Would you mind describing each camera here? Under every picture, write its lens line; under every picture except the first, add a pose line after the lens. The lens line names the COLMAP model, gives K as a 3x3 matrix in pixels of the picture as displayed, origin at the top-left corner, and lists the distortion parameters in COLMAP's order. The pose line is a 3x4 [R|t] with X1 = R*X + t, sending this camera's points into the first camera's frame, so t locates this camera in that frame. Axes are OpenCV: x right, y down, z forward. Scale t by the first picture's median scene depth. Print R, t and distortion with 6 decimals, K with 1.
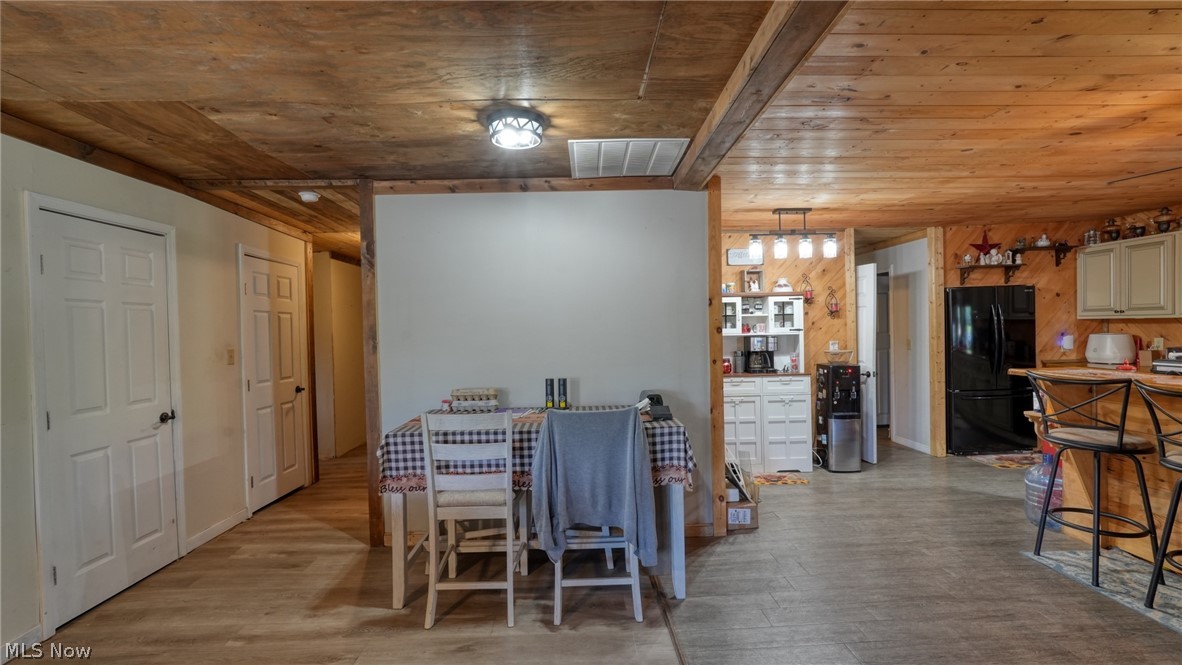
lens RADIAL K [[517.9, 0, 589.1], [0, 517.9, 333.6], [0, 0, 1]] dist [-0.014647, 0.007177]
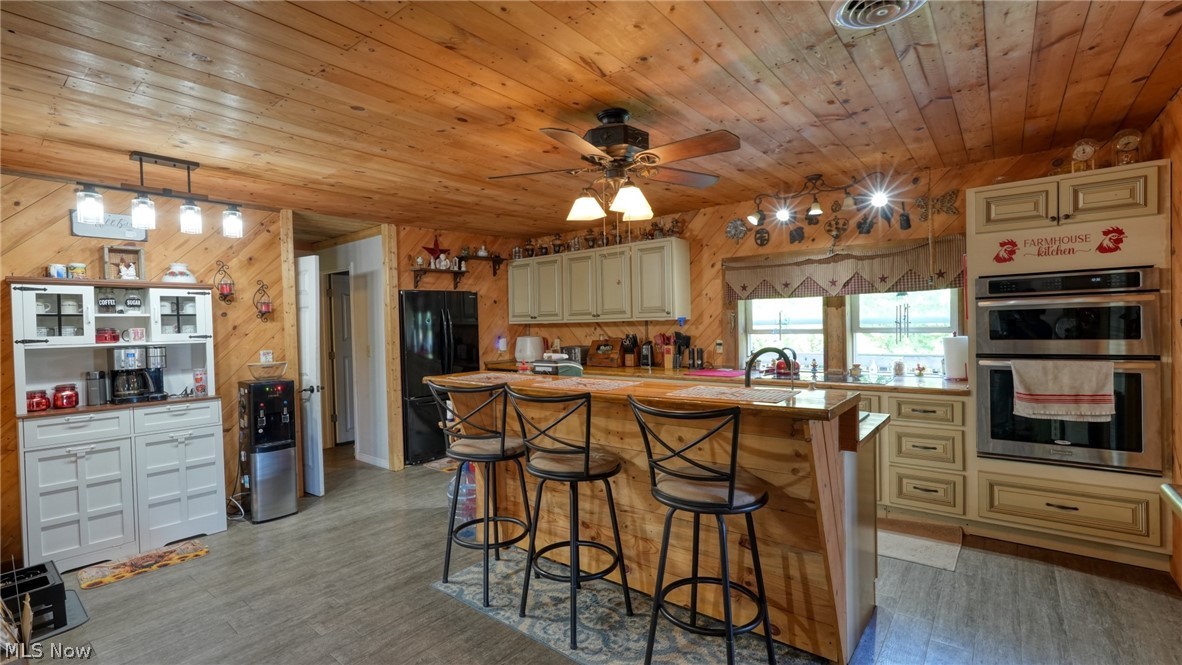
lens RADIAL K [[517.9, 0, 590.1], [0, 517.9, 334.2], [0, 0, 1]] dist [-0.014647, 0.007177]
pose [[0.654120, -0.009468, 0.756331, 0.245116], [0.017161, 0.999850, -0.002325, 0.000177], [-0.756196, 0.014500, 0.654185, 0.142496]]
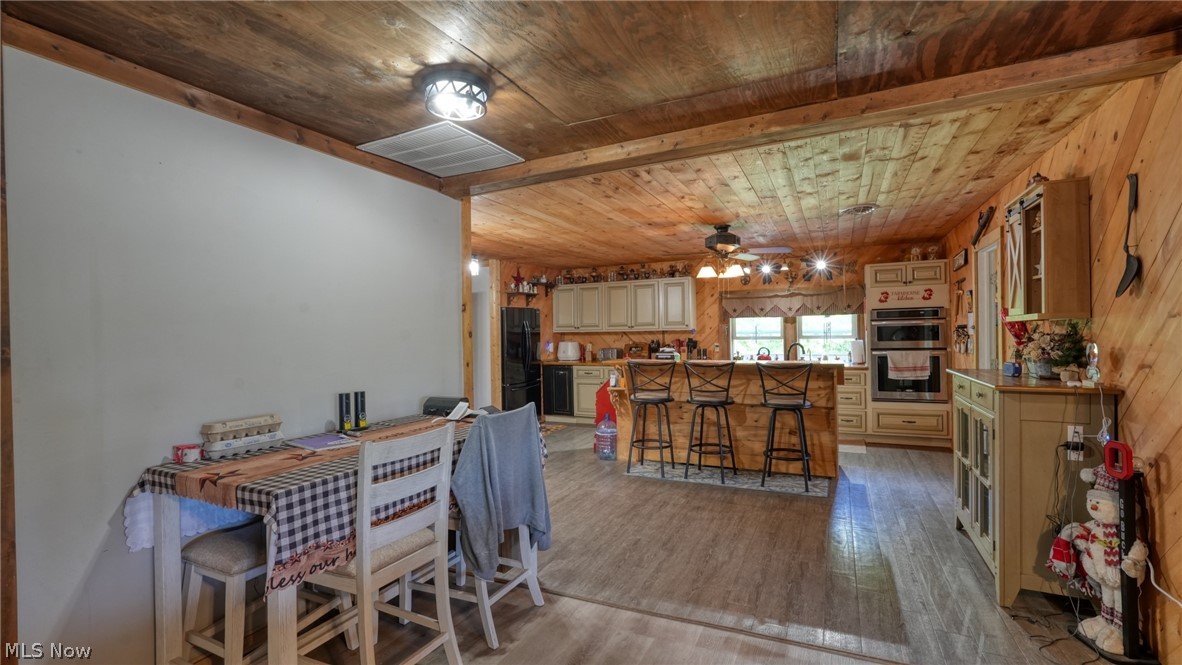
lens RADIAL K [[517.9, 0, 590.9], [0, 517.9, 335.1], [0, 0, 1]] dist [-0.014647, 0.007177]
pose [[0.462756, 0.010730, 0.886421, -0.445952], [0.014797, 0.999694, -0.019826, 0.014777], [-0.886362, 0.022291, 0.462455, 0.227488]]
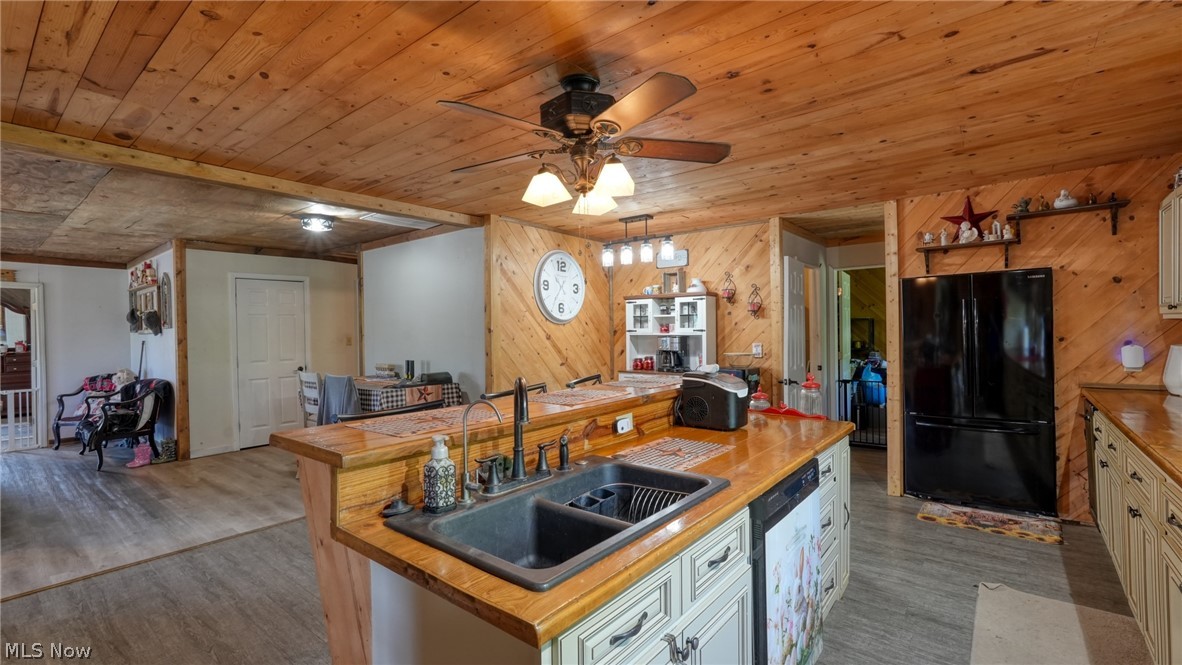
lens RADIAL K [[517.9, 0, 591.9], [0, 517.9, 332.7], [0, 0, 1]] dist [-0.014647, 0.007177]
pose [[0.754292, 0.016802, -0.656324, 1.025404], [-0.008560, 0.999839, 0.015758, -0.019146], [0.656483, -0.006268, 0.754315, 0.135887]]
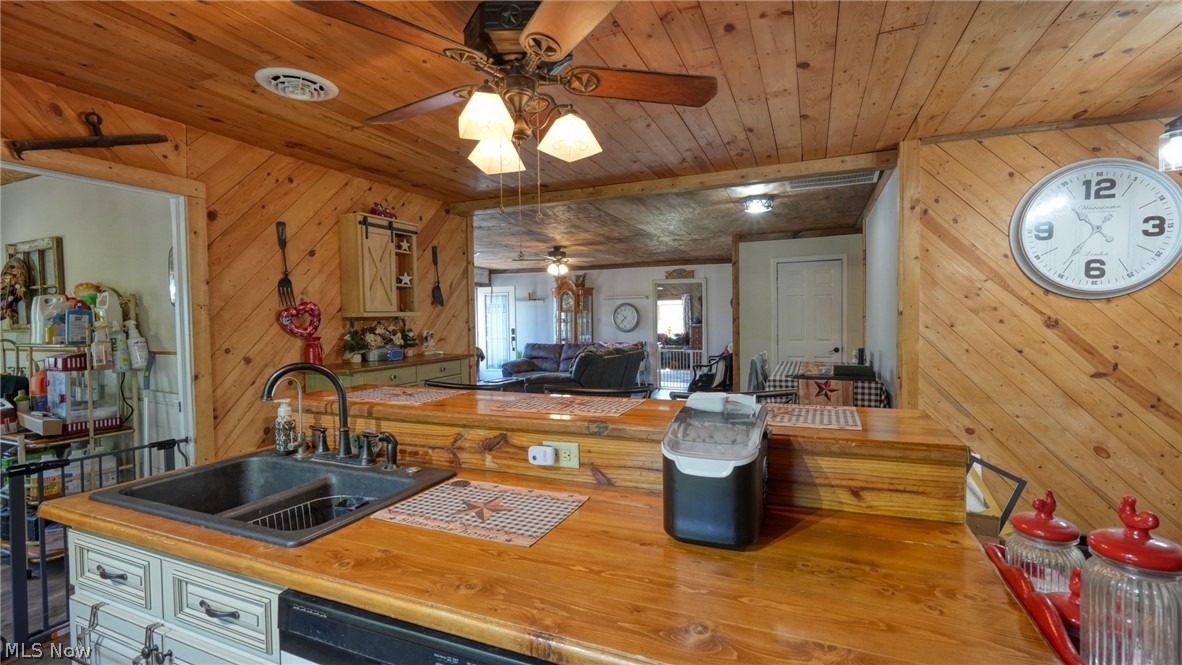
lens RADIAL K [[517.9, 0, 587.3], [0, 517.9, 329.0], [0, 0, 1]] dist [-0.014647, 0.007177]
pose [[-0.432378, 0.050418, -0.900282, 1.020427], [0.016259, 0.998709, 0.048121, -0.023610], [0.901546, 0.006169, -0.432639, 0.702132]]
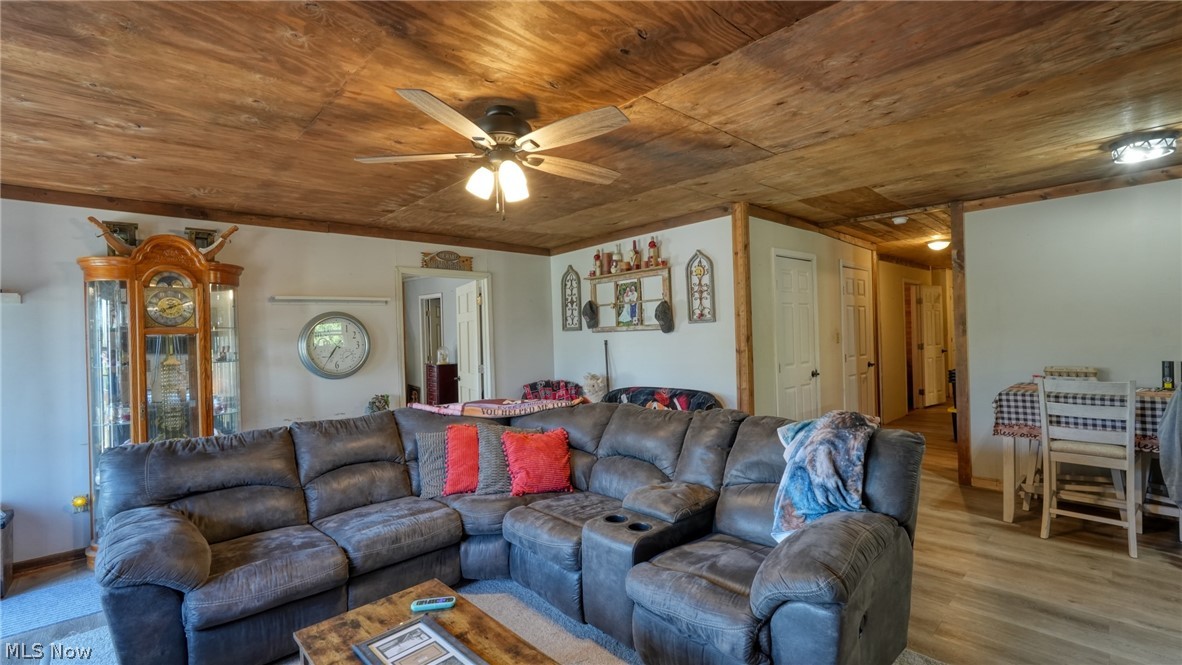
lens RADIAL K [[517.9, 0, 587.8], [0, 517.9, 333.2], [0, 0, 1]] dist [-0.014647, 0.007177]
pose [[0.655810, 0.004944, -0.754910, -0.046006], [0.007860, 0.999880, 0.013377, 0.005882], [0.754885, -0.014706, 0.655692, -0.423978]]
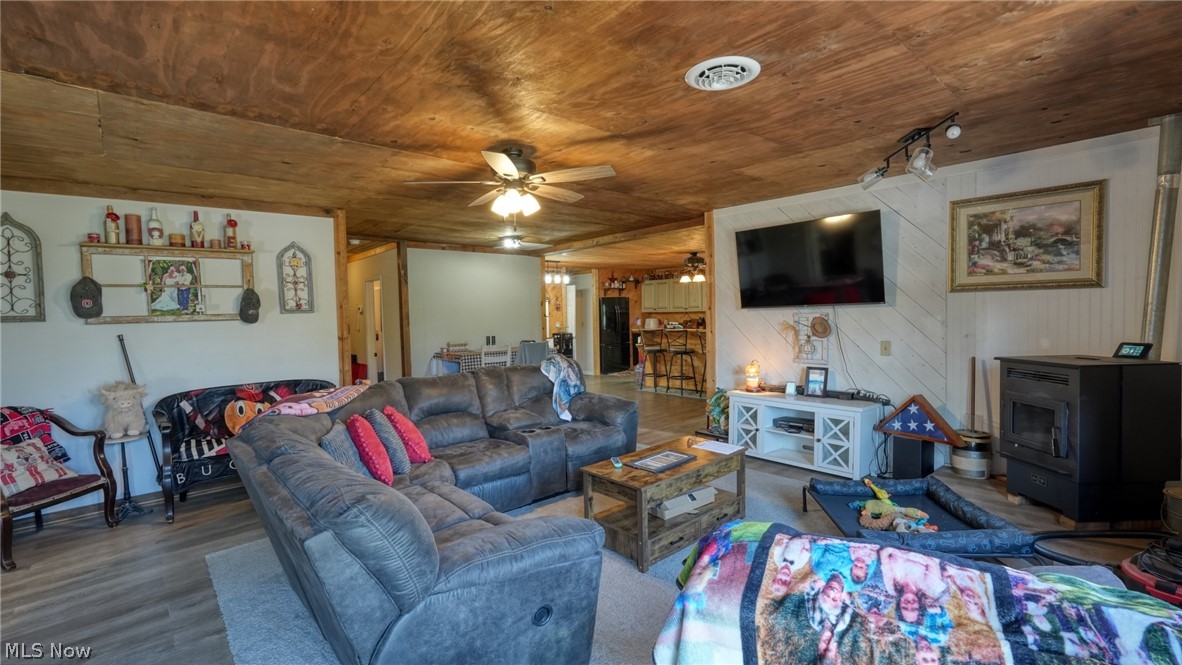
lens RADIAL K [[517.9, 0, 590.2], [0, 517.9, 334.4], [0, 0, 1]] dist [-0.014647, 0.007177]
pose [[0.762968, -0.019836, 0.646132, -0.901398], [0.009912, 0.999771, 0.018988, 0.029992], [-0.646360, -0.008083, 0.762990, -0.771226]]
